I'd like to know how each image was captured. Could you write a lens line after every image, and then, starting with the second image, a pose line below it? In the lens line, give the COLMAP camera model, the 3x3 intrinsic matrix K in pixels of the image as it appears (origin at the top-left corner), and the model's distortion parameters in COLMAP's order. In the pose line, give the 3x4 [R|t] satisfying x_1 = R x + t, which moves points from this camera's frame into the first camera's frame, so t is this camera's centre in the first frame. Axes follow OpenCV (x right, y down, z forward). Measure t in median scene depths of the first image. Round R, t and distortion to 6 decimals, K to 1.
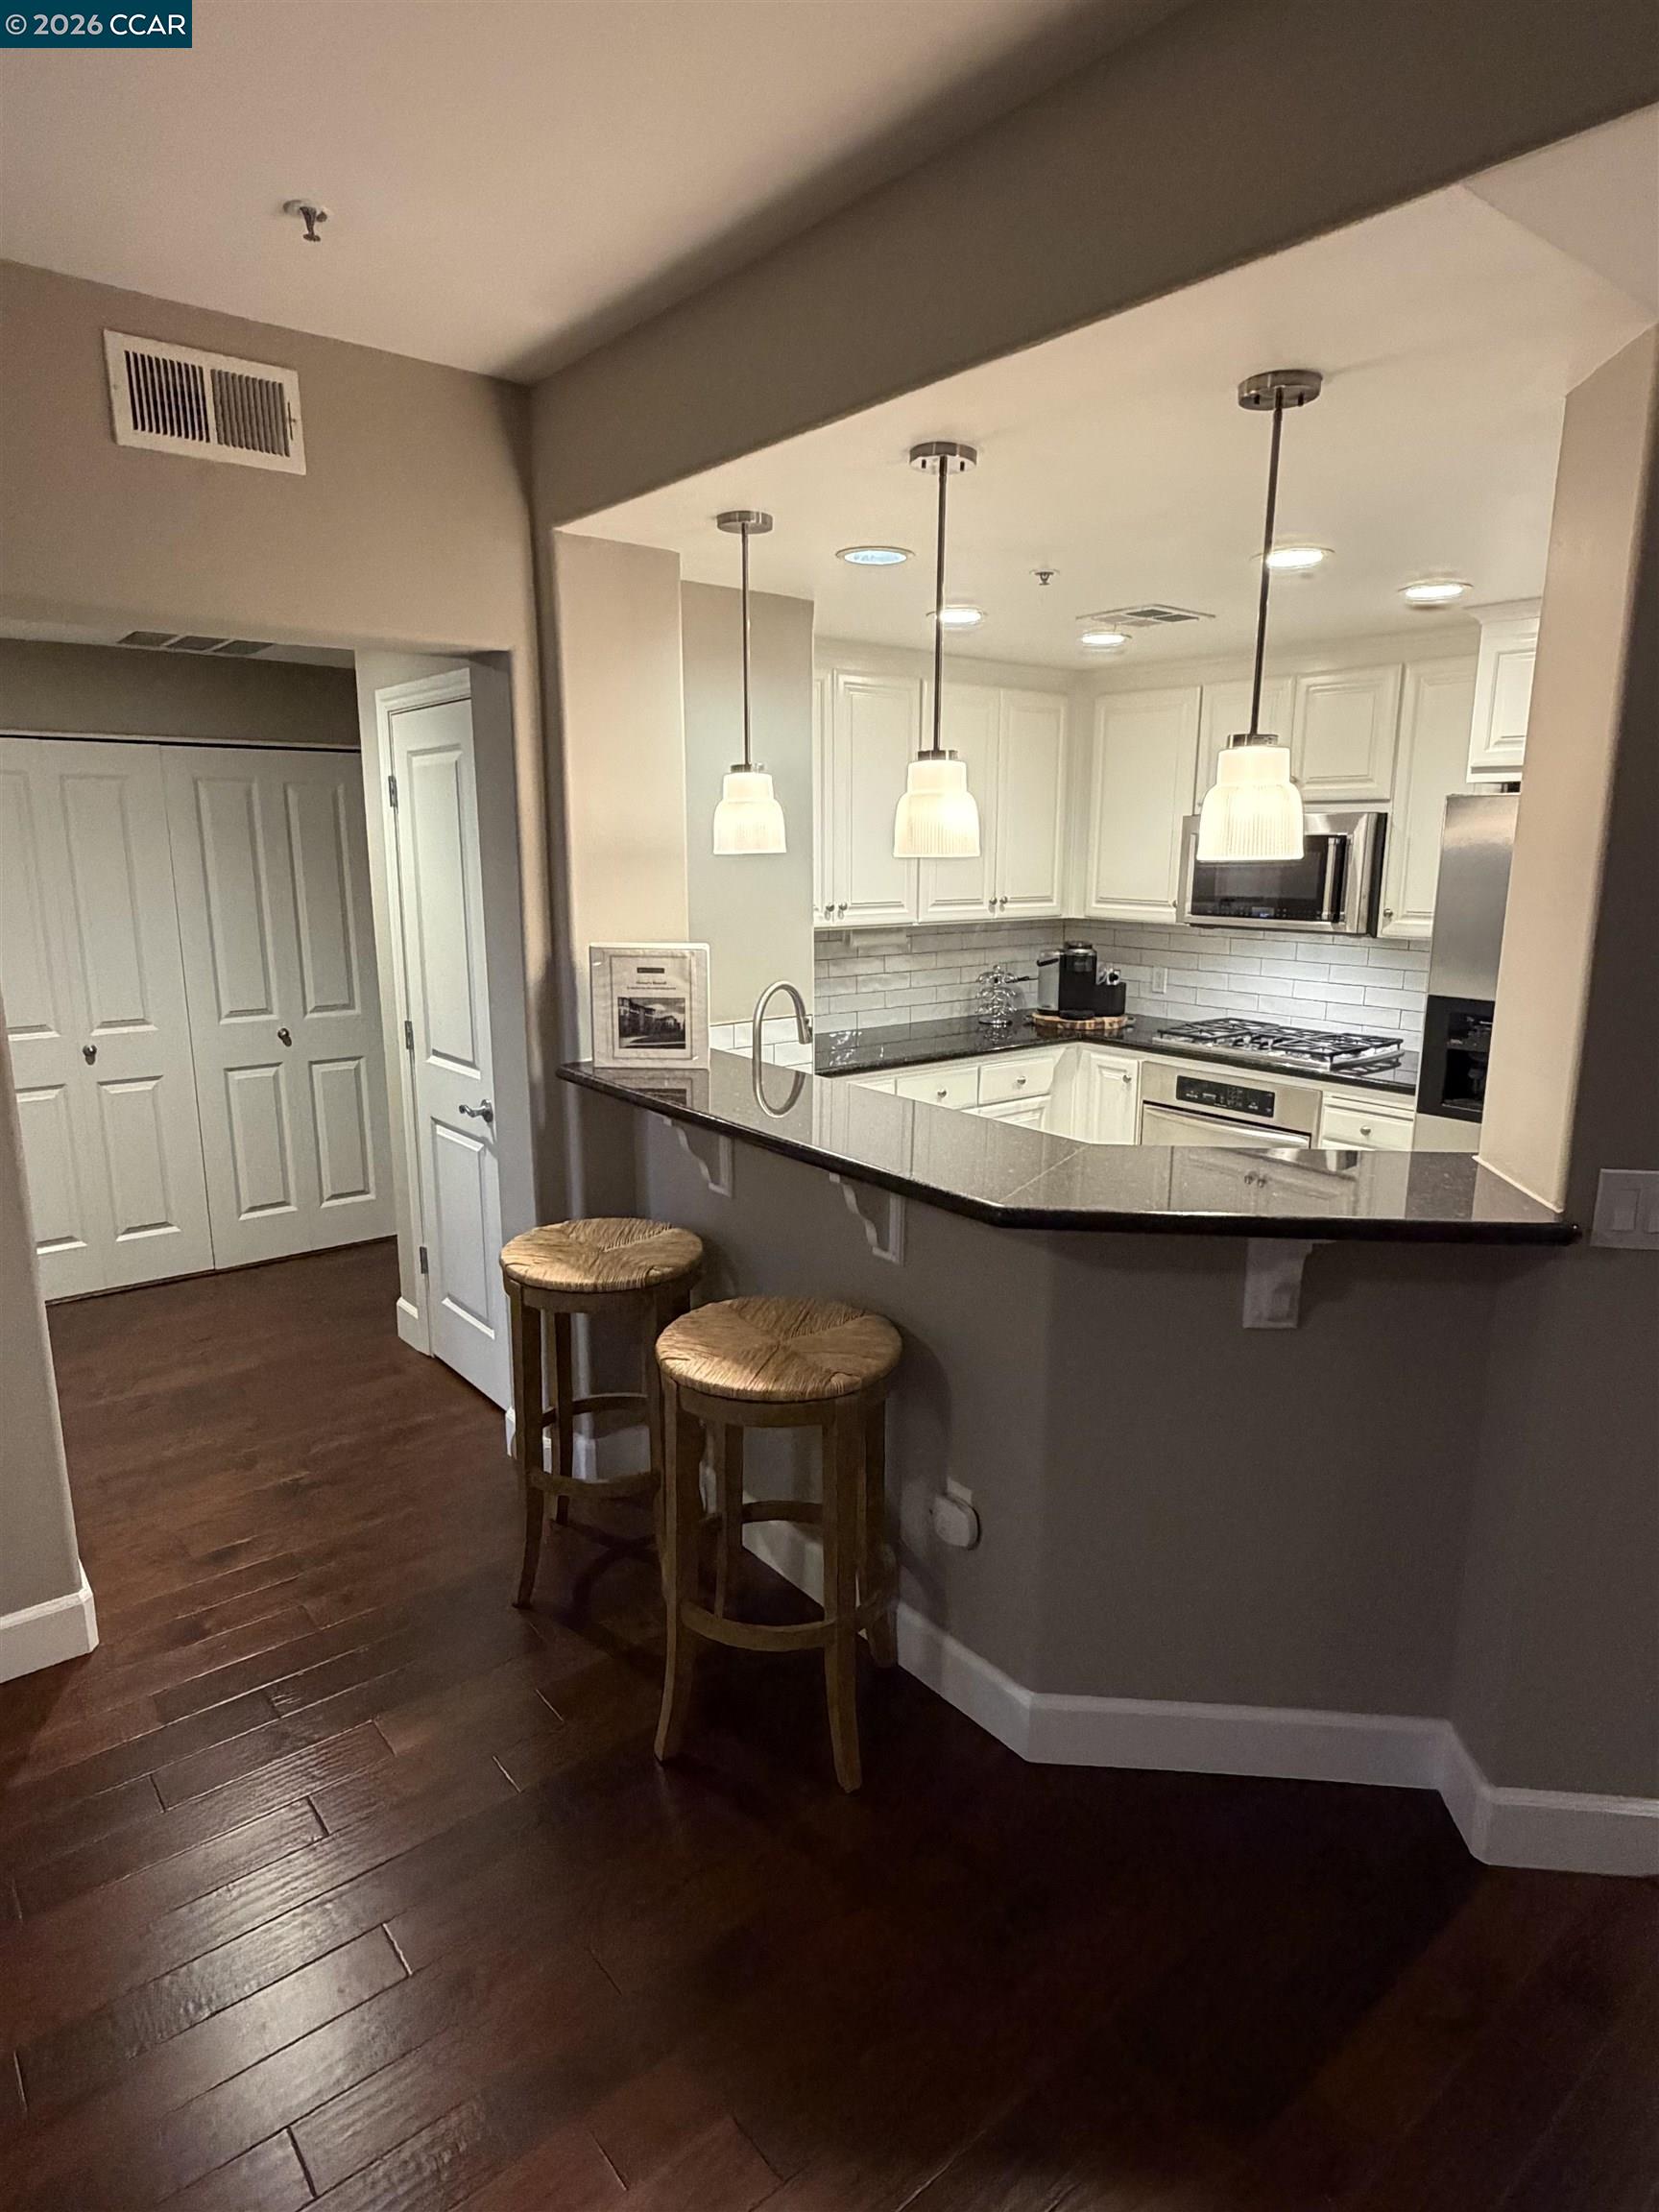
lens RADIAL K [[1258.6, 0, 830.3], [0, 1258.6, 1110.2], [0, 0, 1]] dist [0.000647, -0.000060]
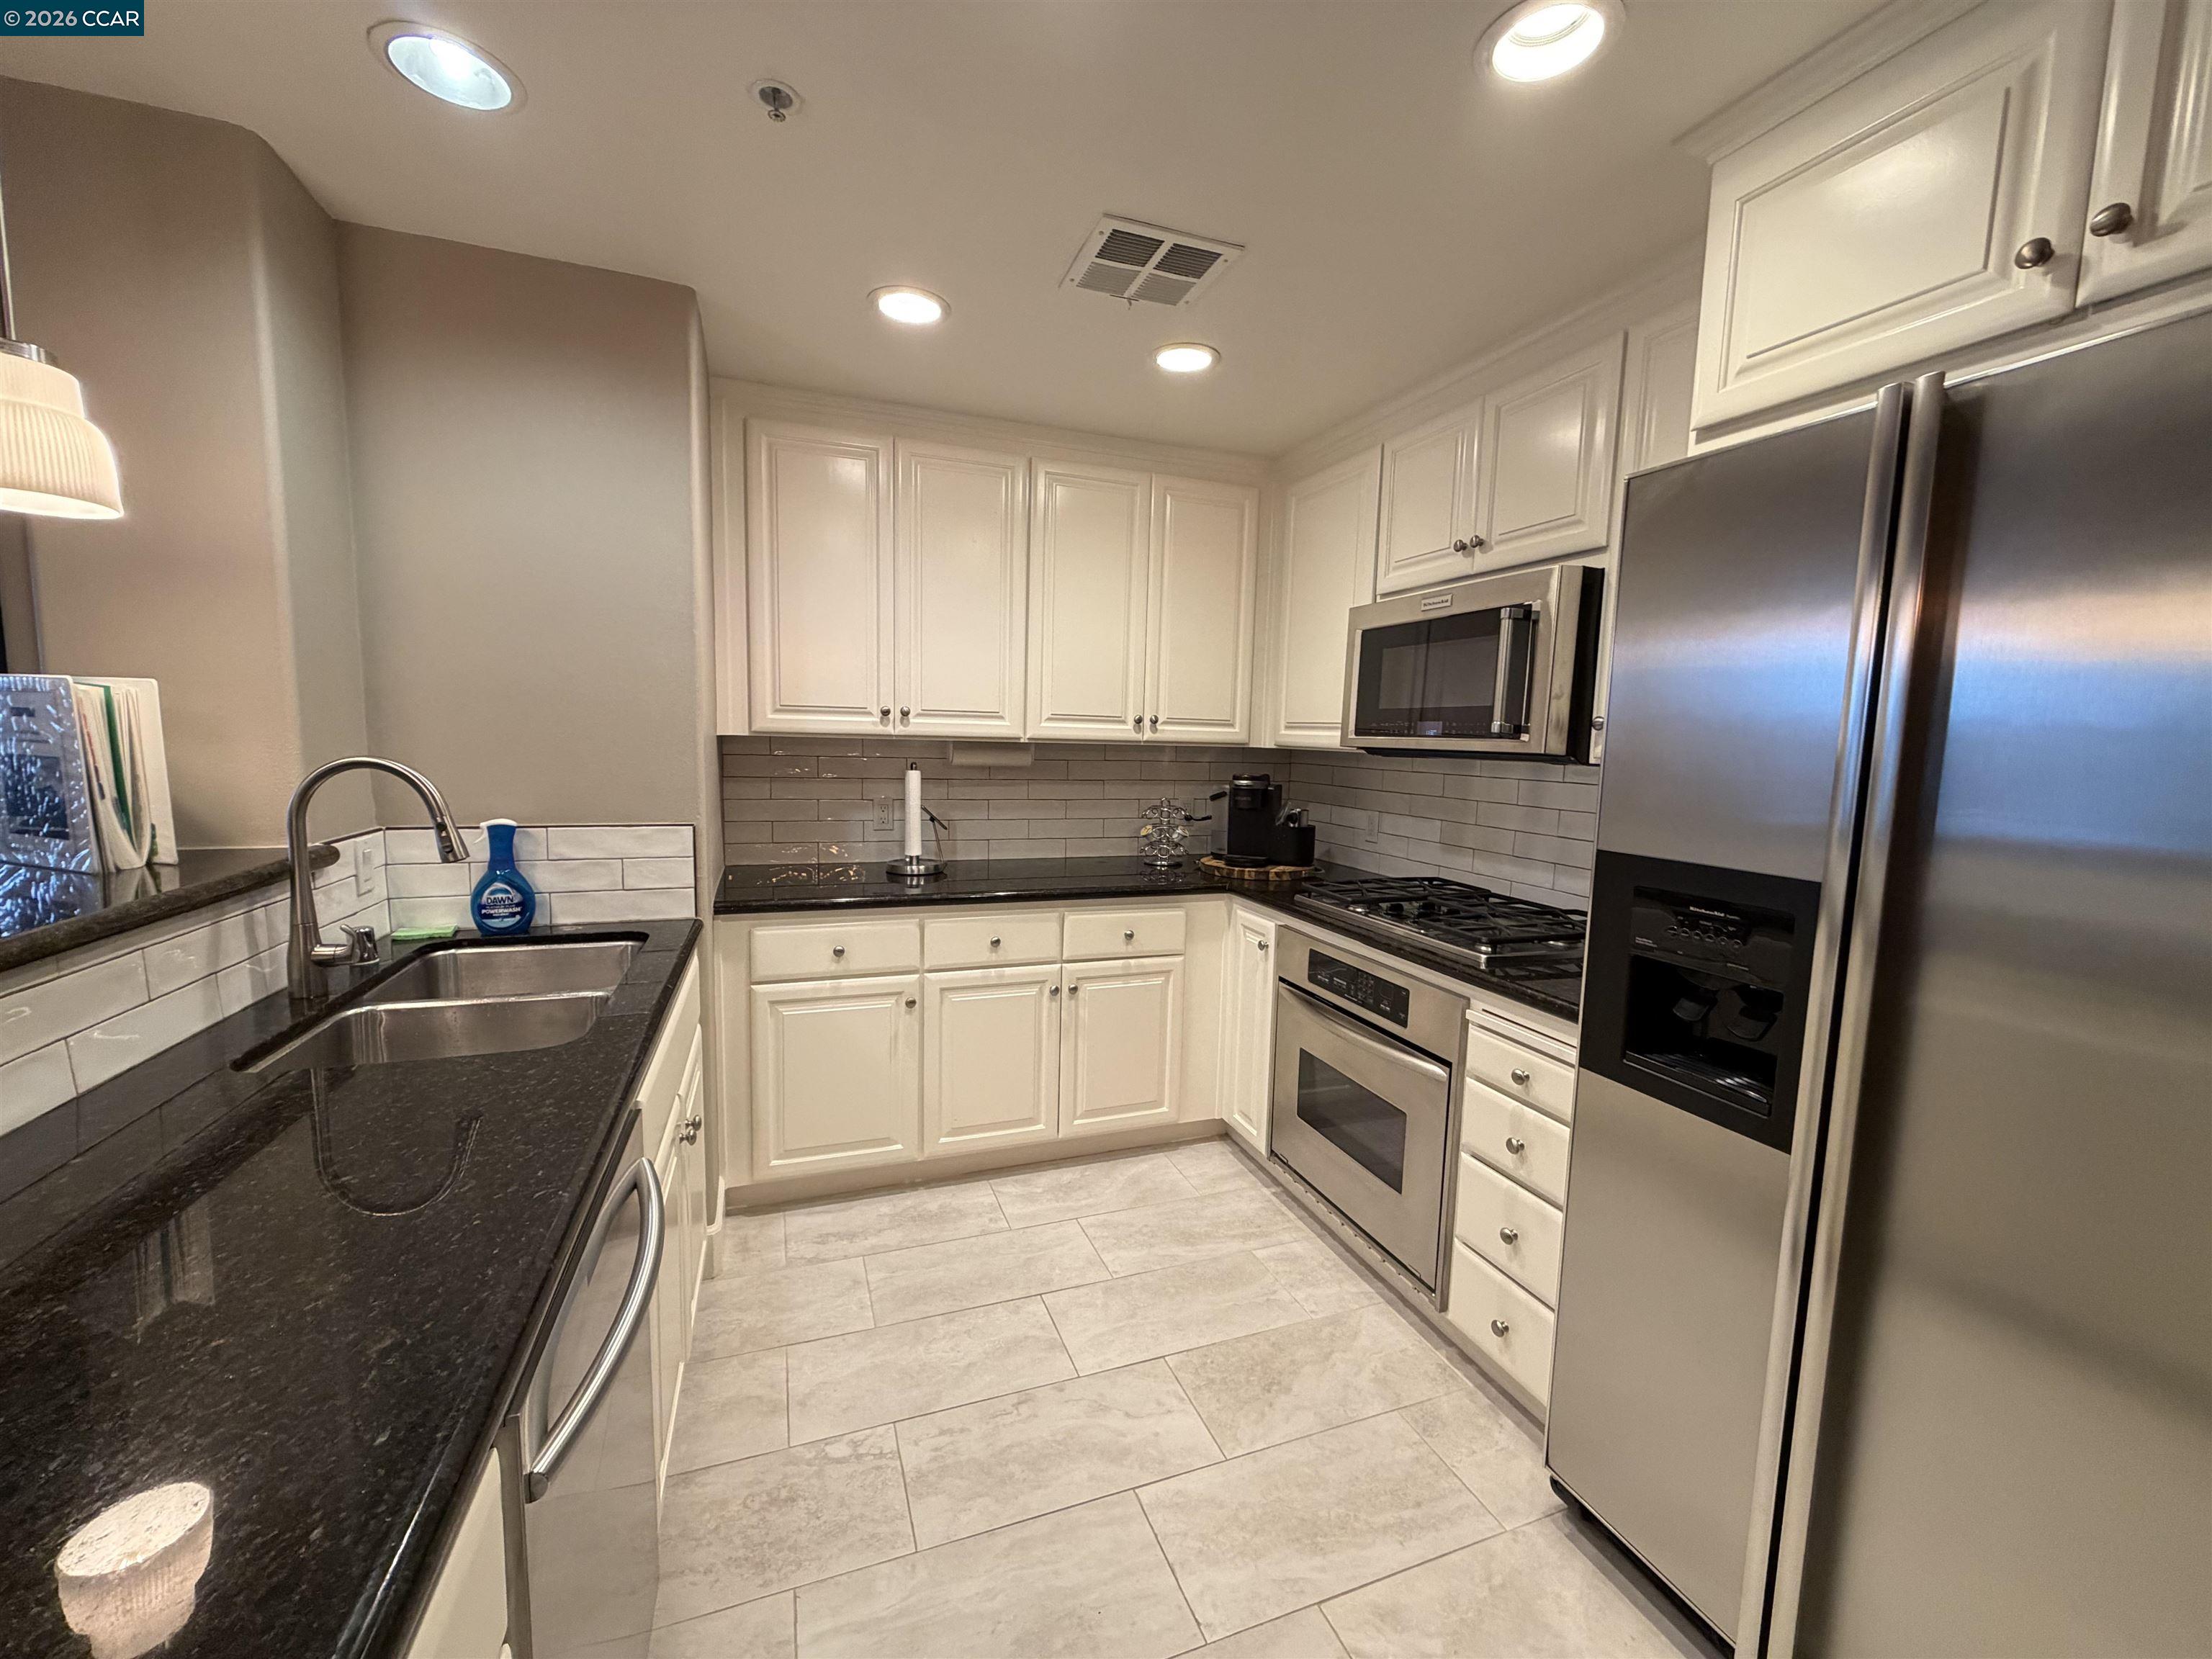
lens RADIAL K [[878.3, 0, 1108.1], [0, 878.3, 829.0], [0, 0, 1]] dist [-0.001298, 0.000482]
pose [[0.949927, 0.054455, -0.307690, 0.306473], [-0.087415, 0.991692, -0.094366, -0.036597], [0.299996, 0.116537, 0.946796, 0.456565]]
